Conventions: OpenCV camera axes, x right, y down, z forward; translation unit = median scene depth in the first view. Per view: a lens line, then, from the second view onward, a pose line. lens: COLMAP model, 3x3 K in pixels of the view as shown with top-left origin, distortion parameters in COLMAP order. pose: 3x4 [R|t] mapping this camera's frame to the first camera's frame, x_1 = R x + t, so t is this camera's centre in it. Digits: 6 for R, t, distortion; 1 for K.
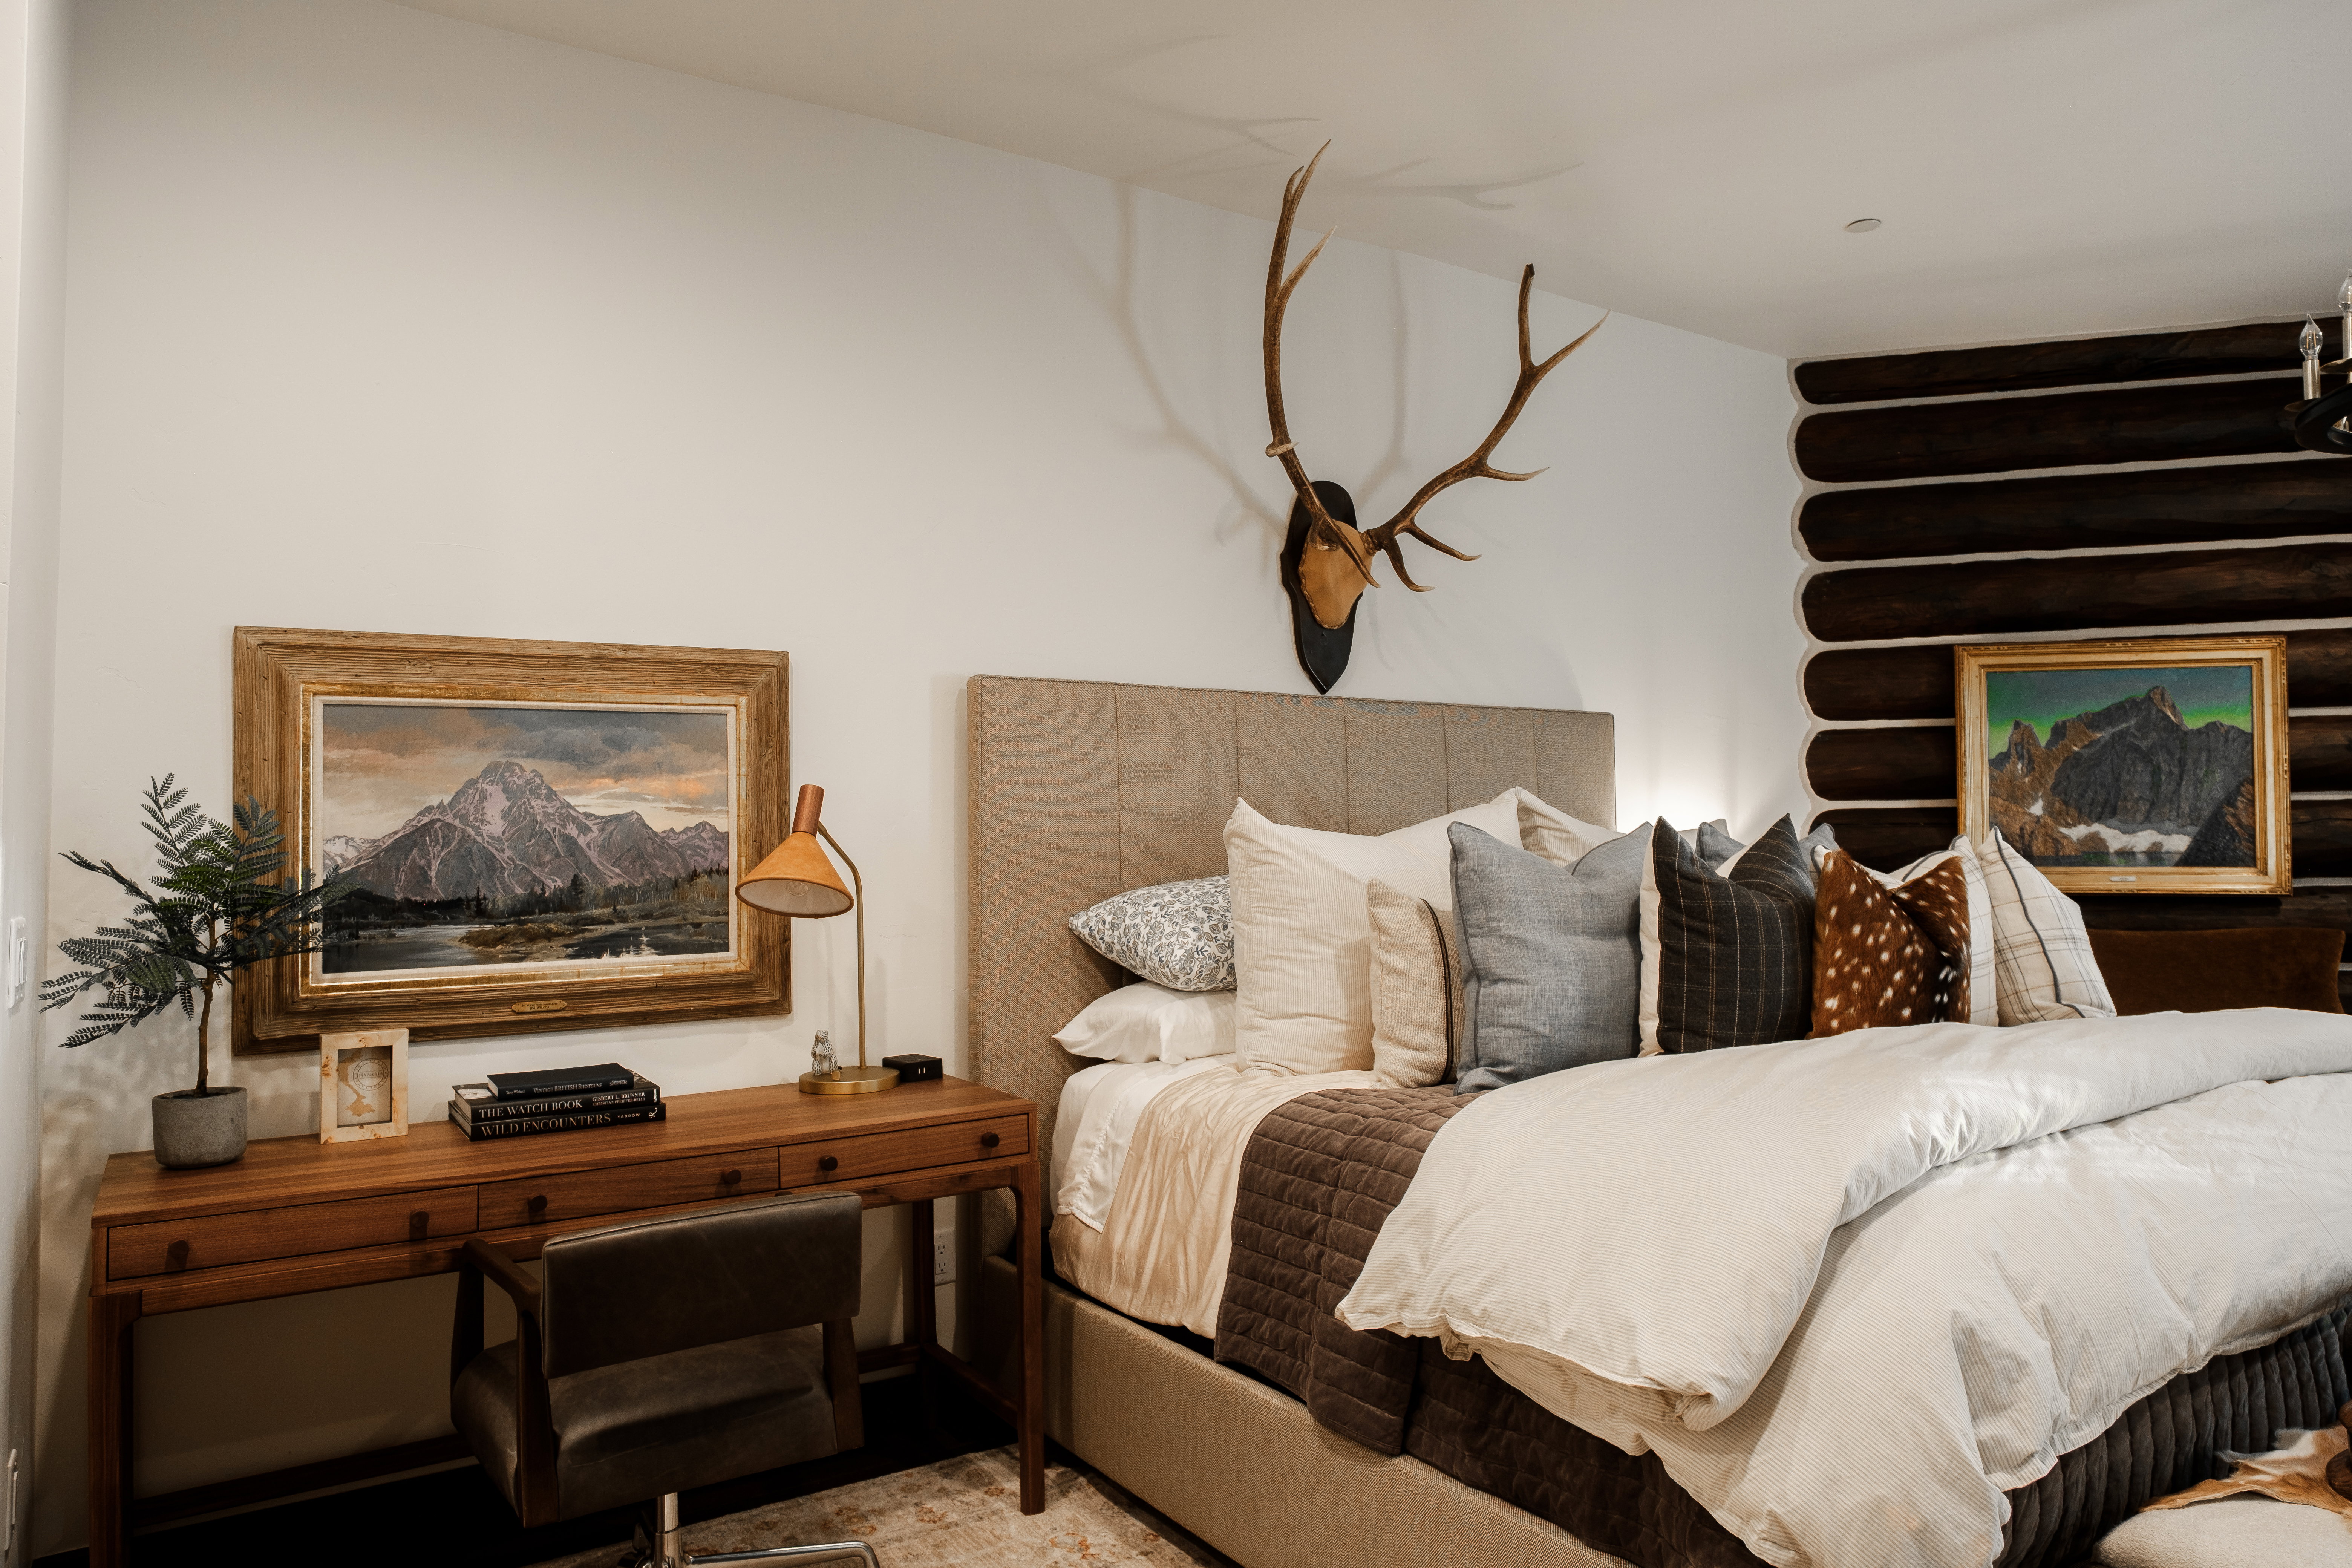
lens RADIAL K [[1580.0, 0, 1174.7], [0, 1580.0, 790.9], [0, 0, 1]] dist [-0.001987, -0.000981]
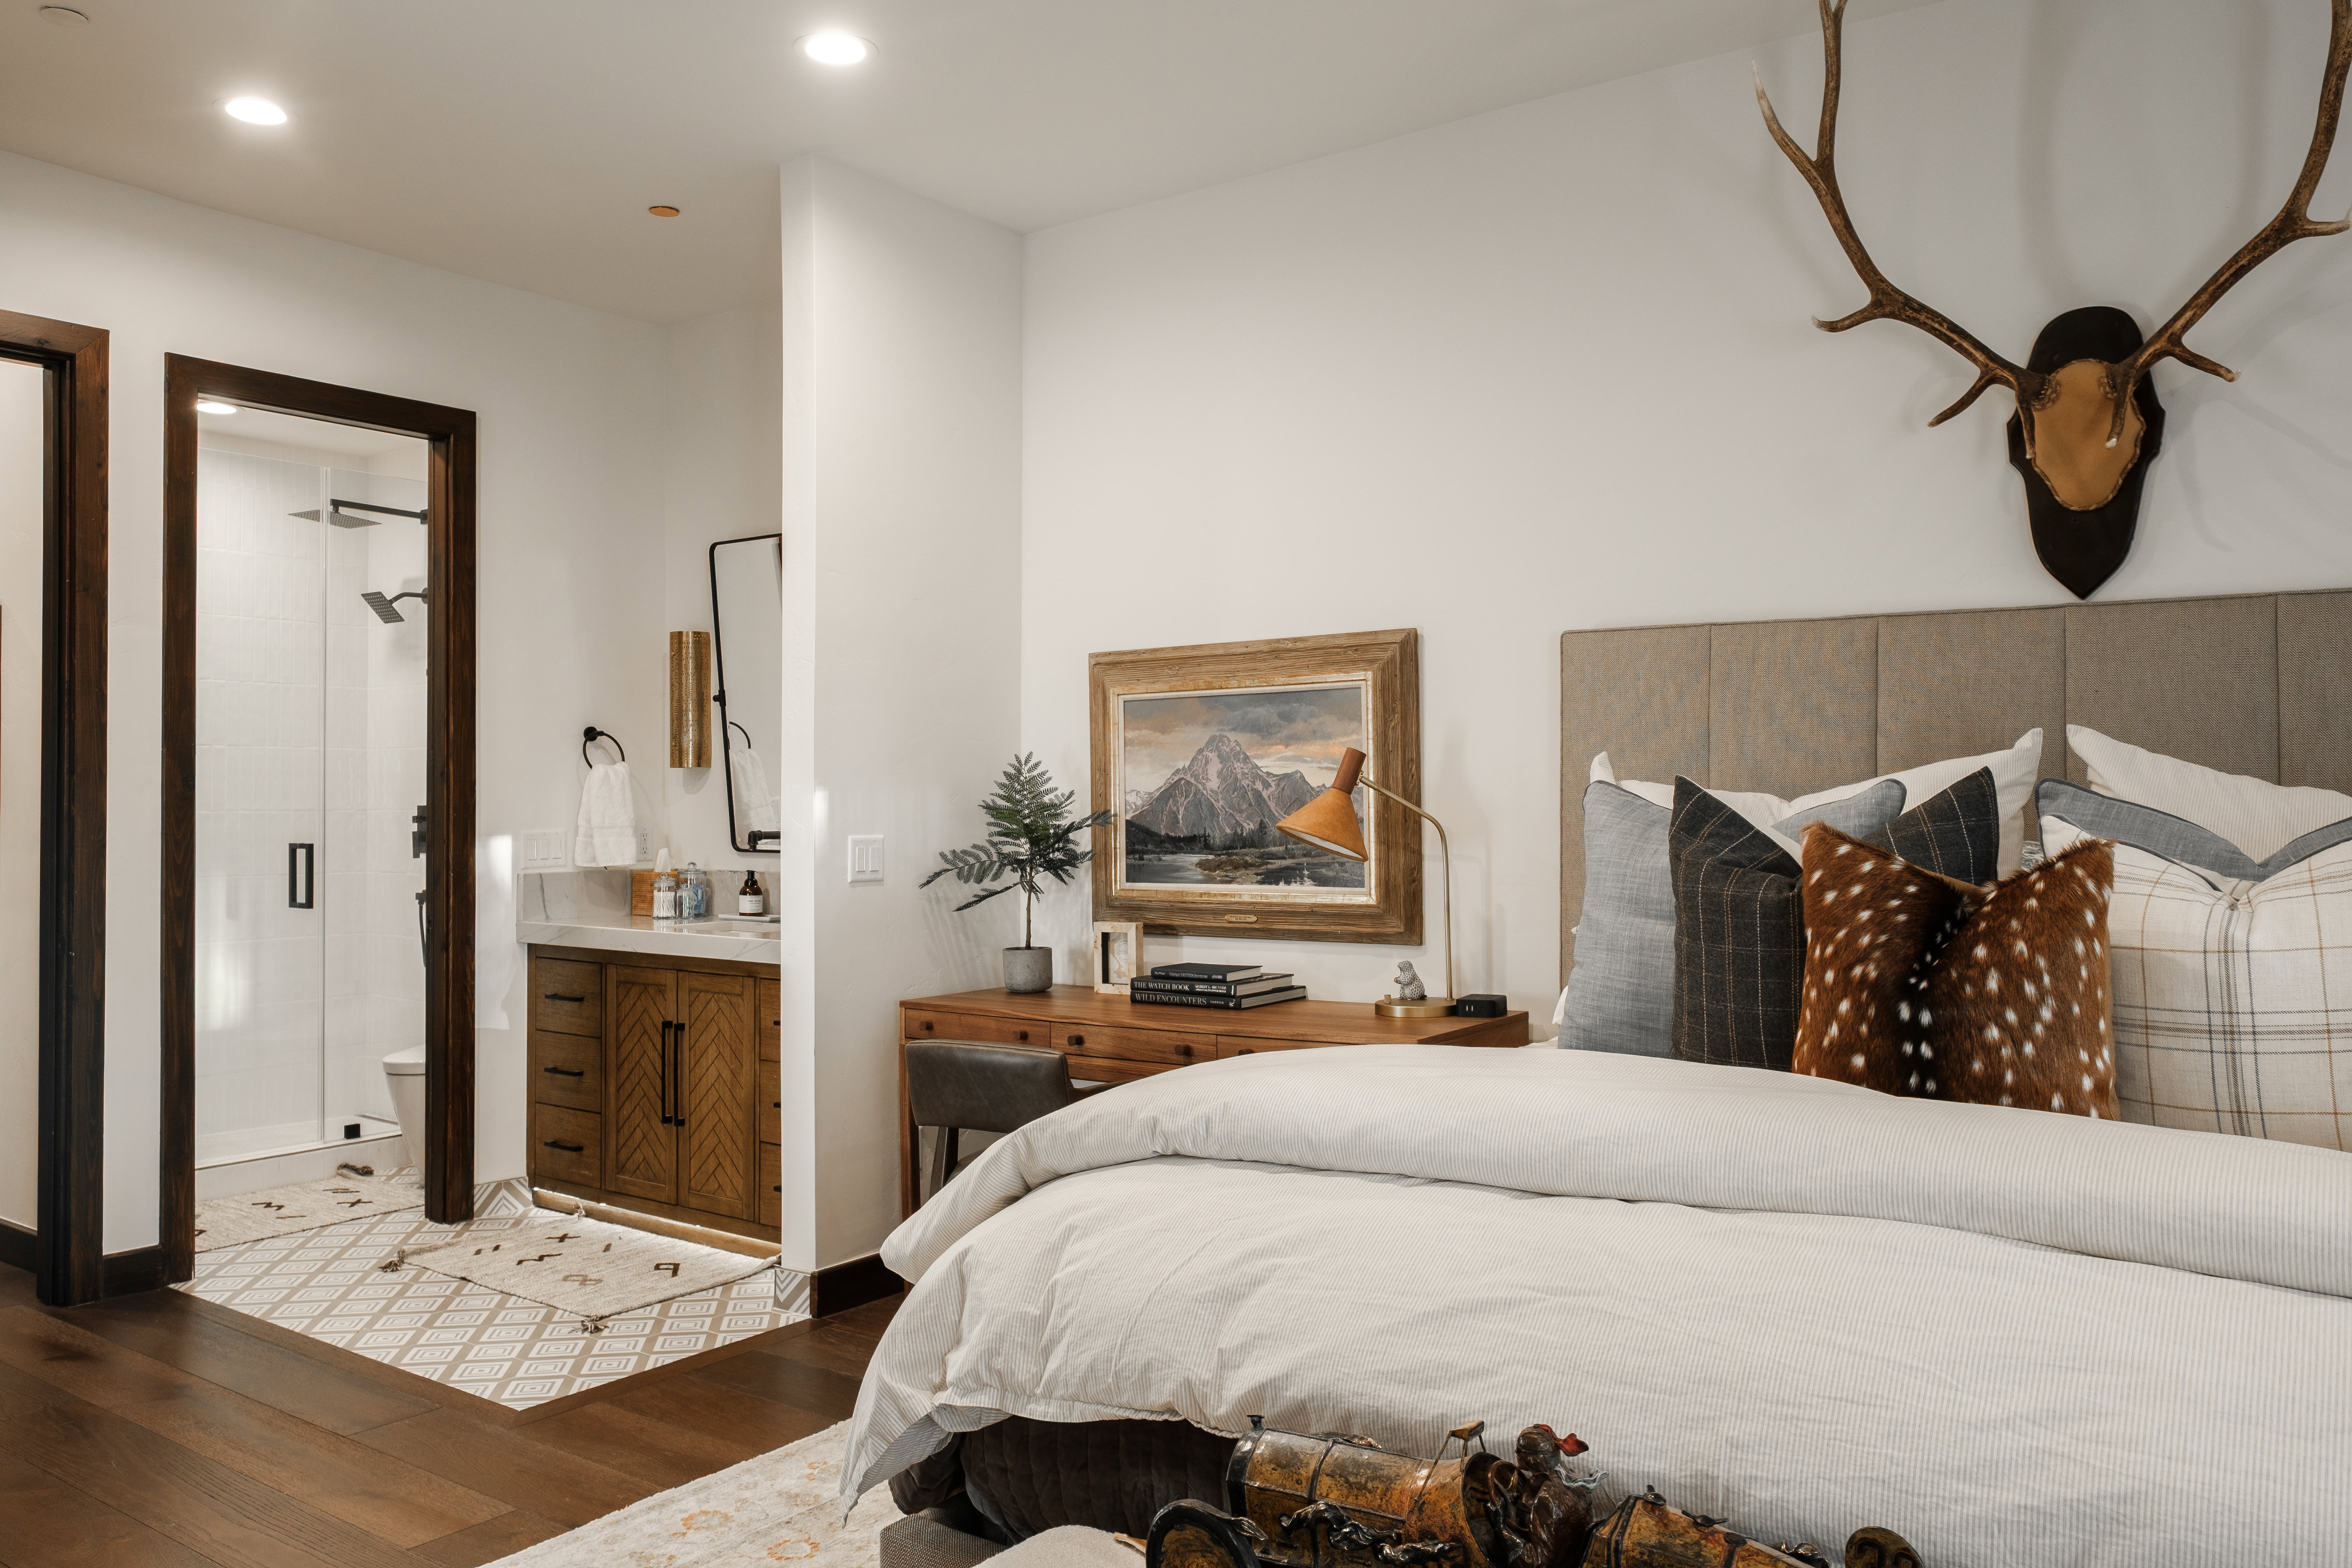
lens RADIAL K [[1754.9, 0, 1173.9], [0, 1754.9, 785.3], [0, 0, 1]] dist [0.000446, 0.000282]
pose [[0.376843, 0.002830, -0.926273, 0.936465], [0.030961, 0.999398, 0.015650, -0.000245], [0.925760, -0.034576, 0.376528, 0.393769]]
